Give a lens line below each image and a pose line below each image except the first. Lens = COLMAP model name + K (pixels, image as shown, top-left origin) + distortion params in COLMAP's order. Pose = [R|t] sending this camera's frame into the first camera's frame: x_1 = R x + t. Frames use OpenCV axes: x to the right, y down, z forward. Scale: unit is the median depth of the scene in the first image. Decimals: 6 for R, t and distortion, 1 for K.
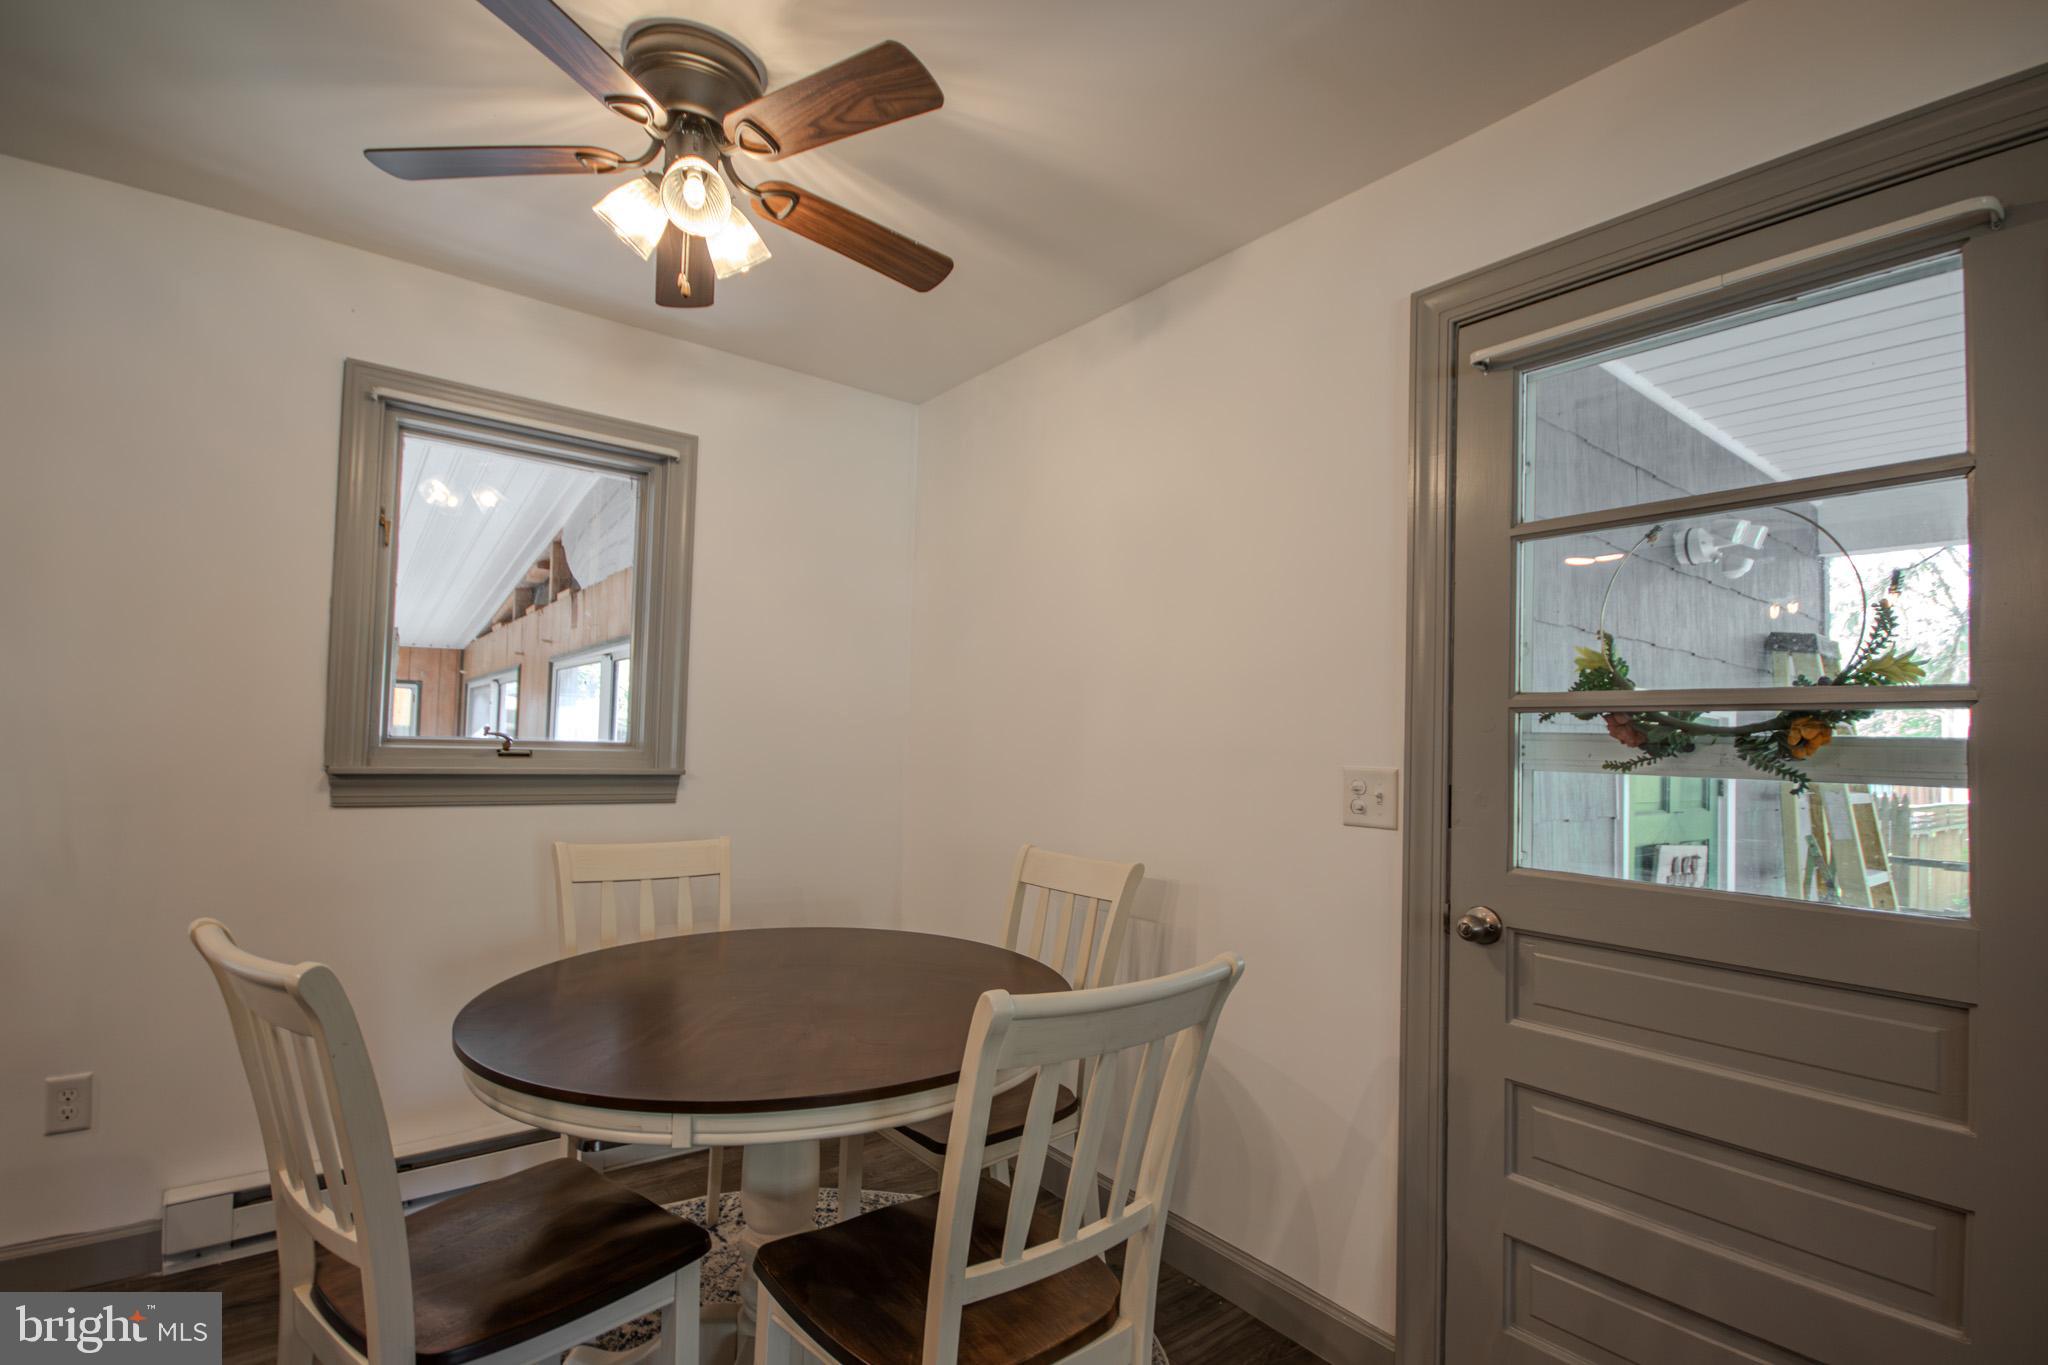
lens RADIAL K [[975.4, 0, 1030.3], [0, 975.4, 701.6], [0, 0, 1]] dist [0.001066, -0.001110]
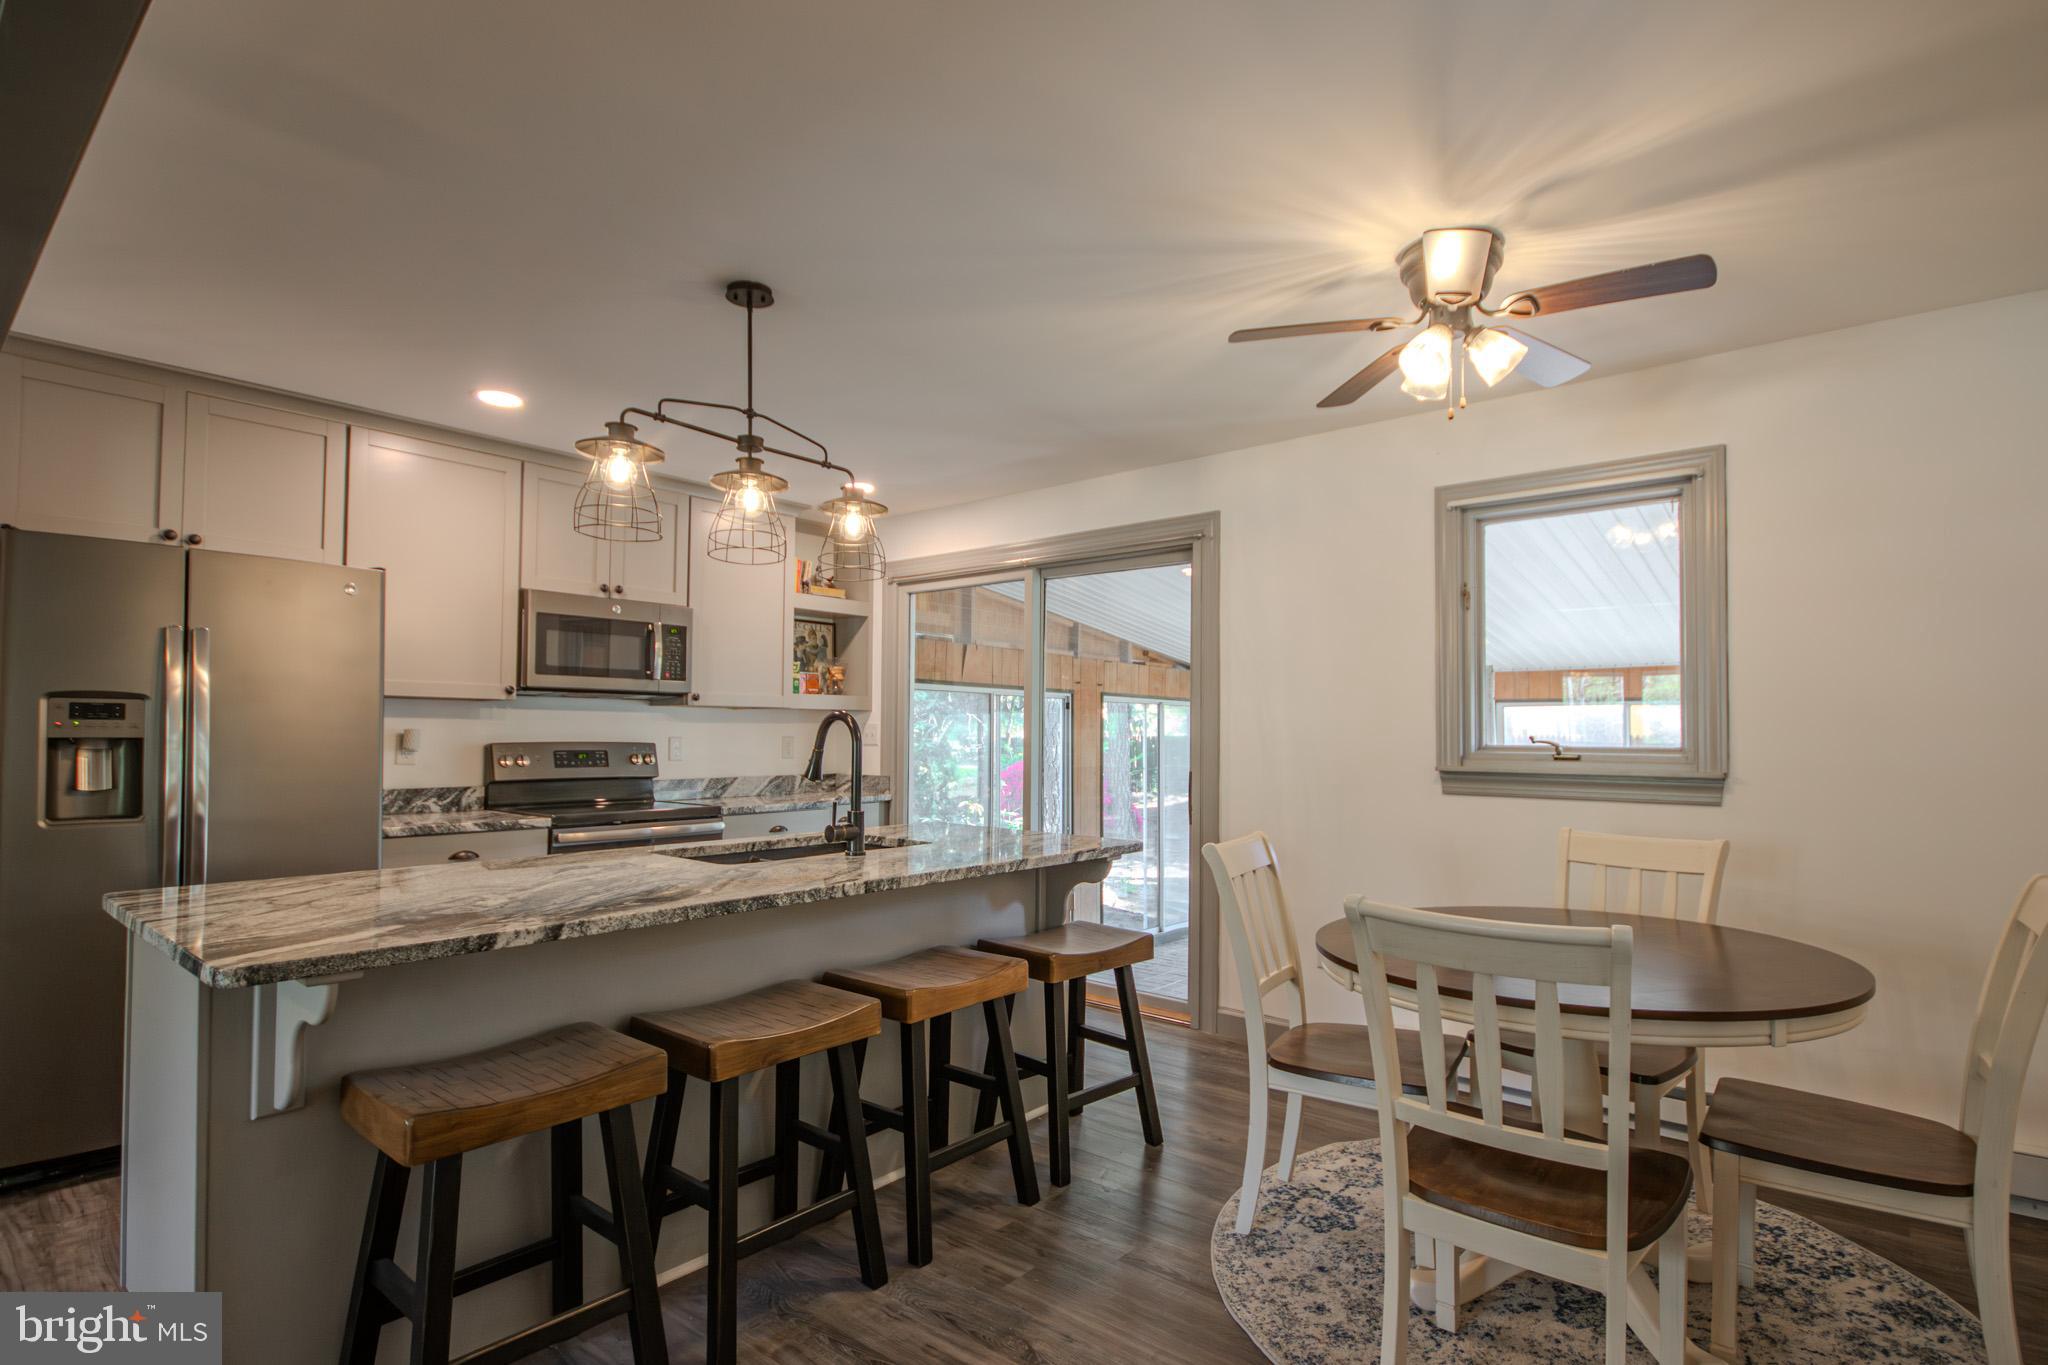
lens RADIAL K [[1006.8, 0, 1027.8], [0, 1006.8, 716.1], [0, 0, 1]] dist [0.025084, -0.015811]
pose [[0.198314, -0.044924, -0.979108, 0.781448], [0.040299, 0.998478, -0.037650, 0.028358], [0.979310, -0.031990, 0.199822, 0.107499]]
